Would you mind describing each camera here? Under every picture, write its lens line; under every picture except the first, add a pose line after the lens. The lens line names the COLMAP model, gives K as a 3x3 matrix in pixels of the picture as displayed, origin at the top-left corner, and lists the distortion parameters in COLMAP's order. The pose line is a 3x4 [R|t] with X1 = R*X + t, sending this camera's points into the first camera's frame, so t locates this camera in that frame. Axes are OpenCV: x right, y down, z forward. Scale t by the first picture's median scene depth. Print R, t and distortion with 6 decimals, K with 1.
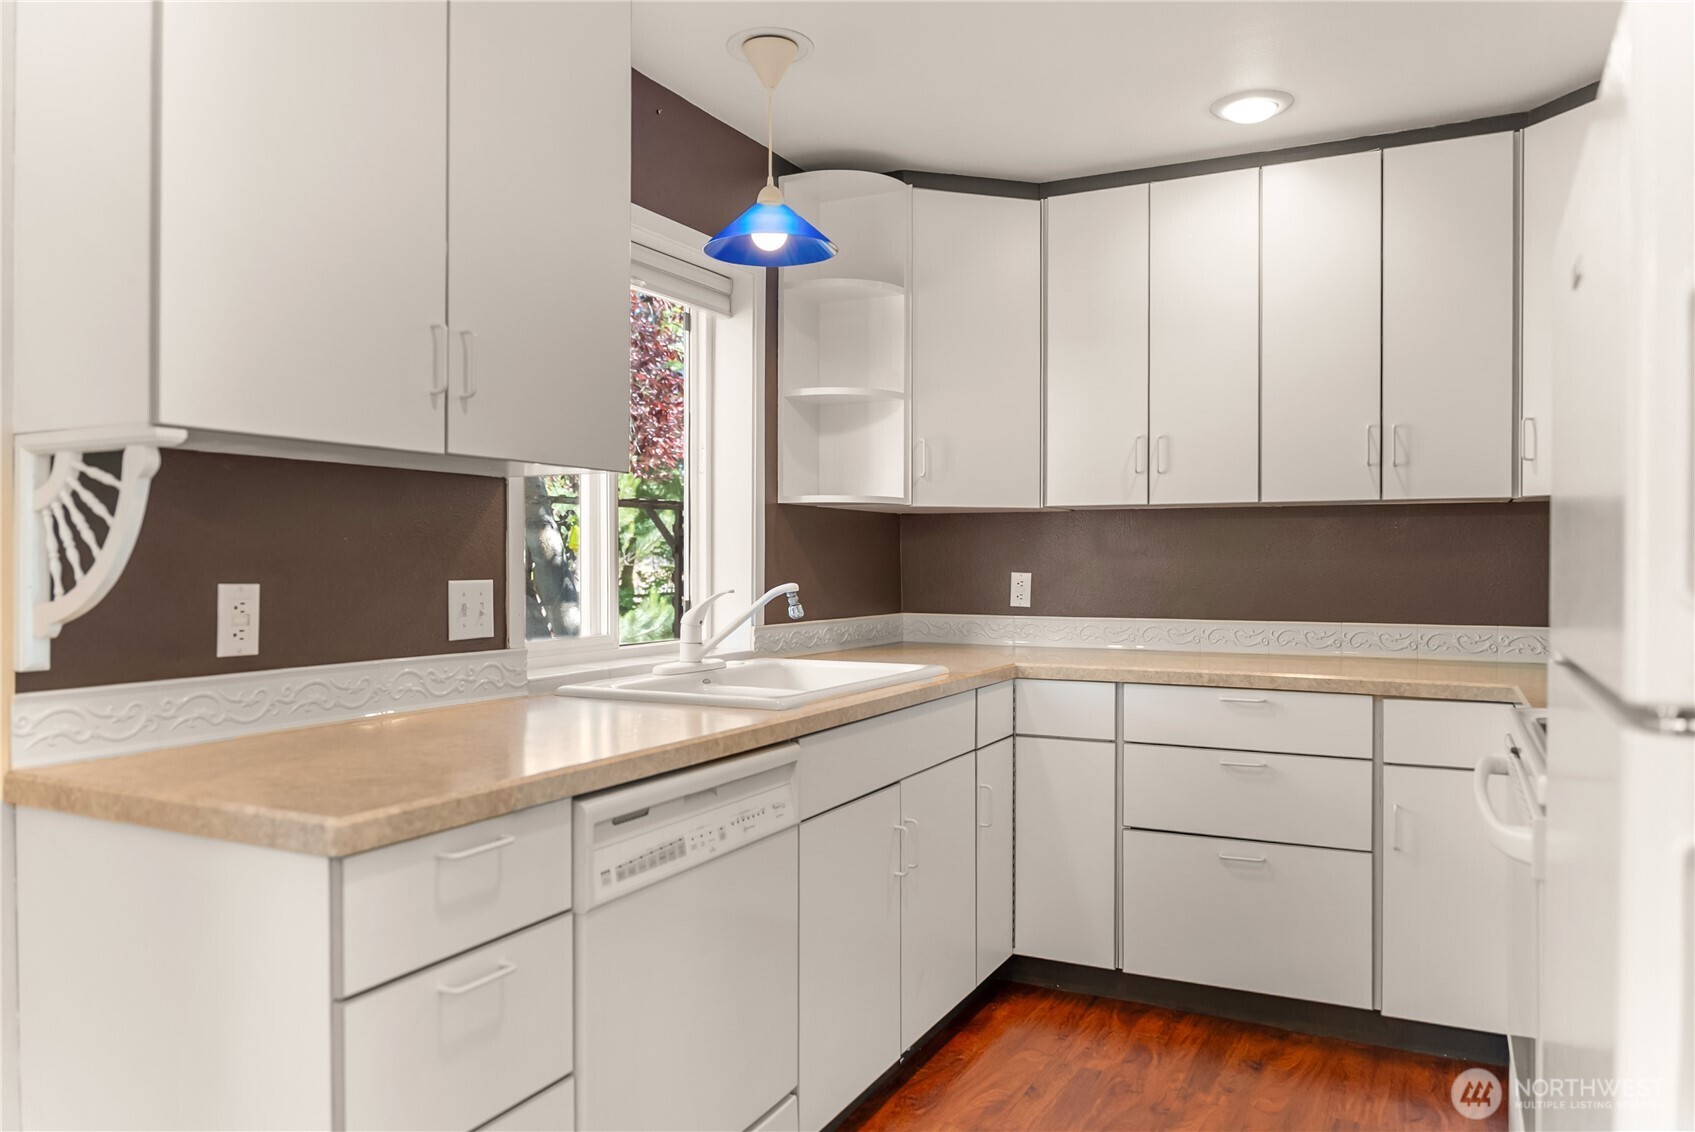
lens RADIAL K [[1156.1, 0, 845.1], [0, 1156.1, 568.8], [0, 0, 1]] dist [-0.019529, -0.001904]
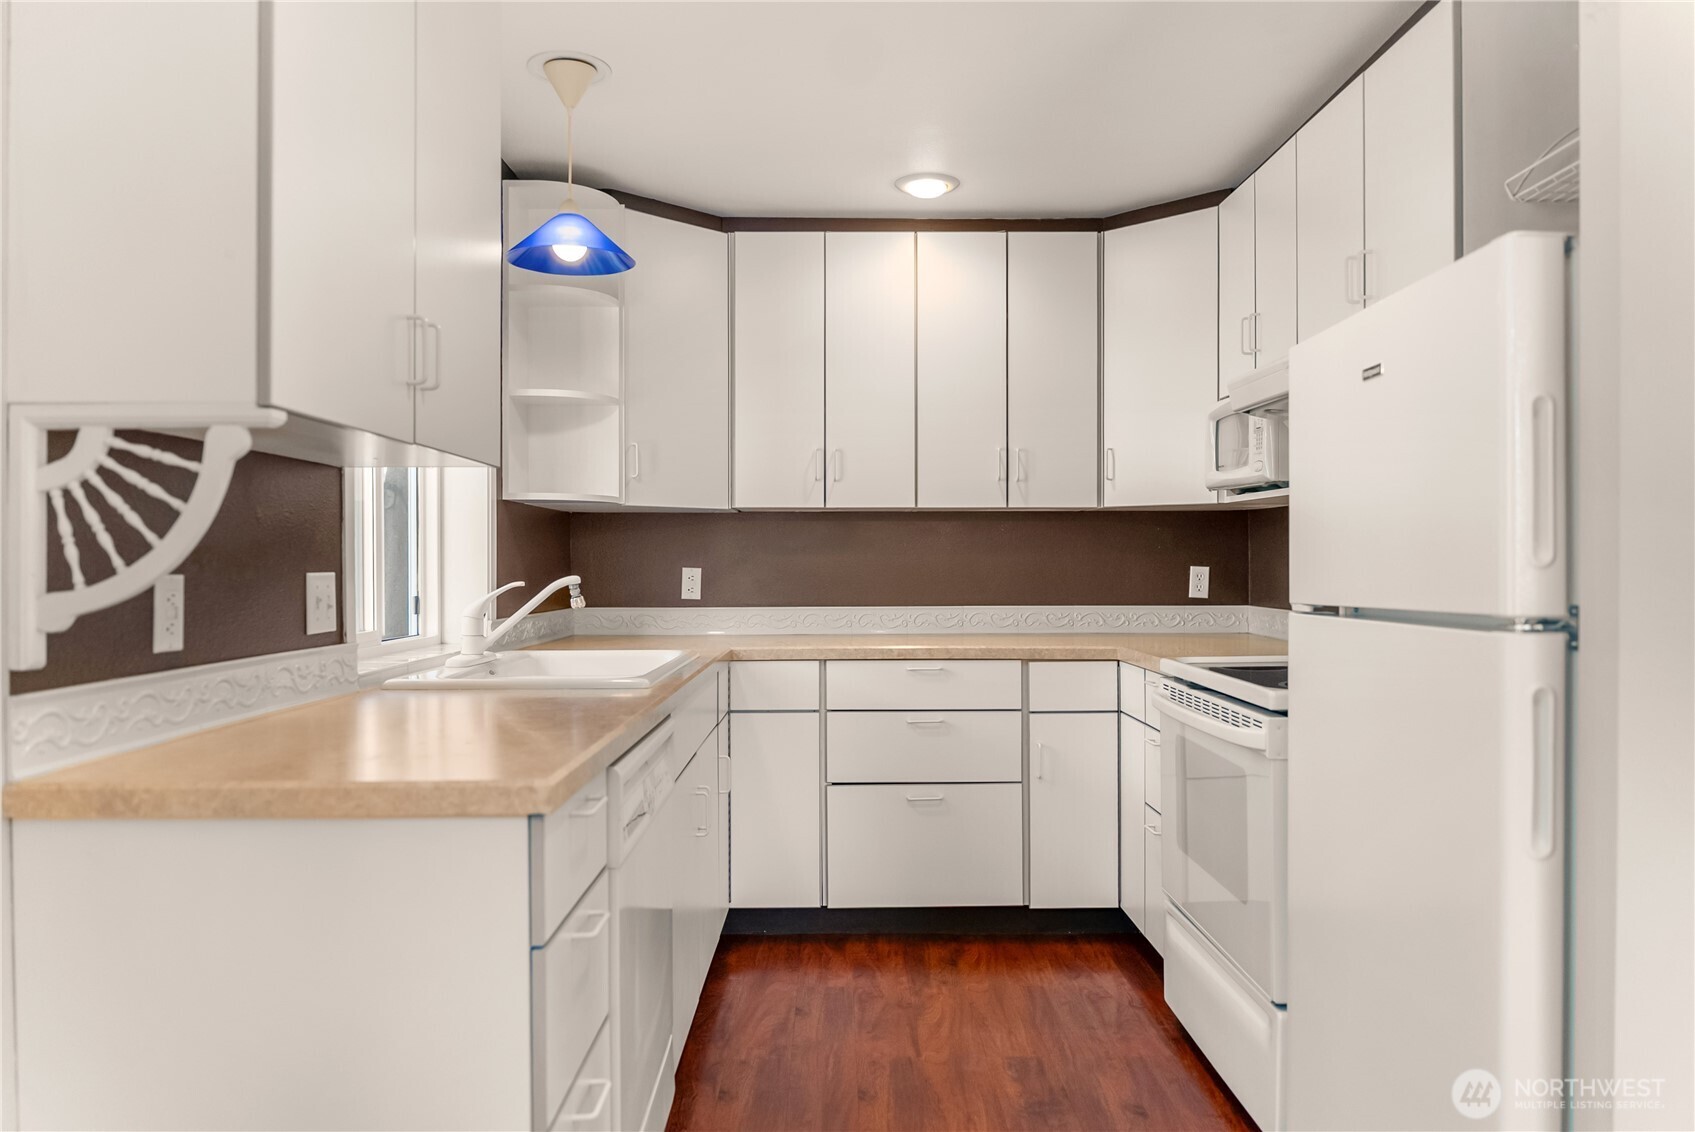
lens RADIAL K [[1156.1, 0, 845.9], [0, 1156.1, 567.2], [0, 0, 1]] dist [-0.019529, -0.001904]
pose [[0.885226, -0.004212, 0.465142, -0.313745], [0.006064, 0.999979, -0.002486, 0.008683], [-0.465122, 0.005022, 0.885232, -0.048956]]
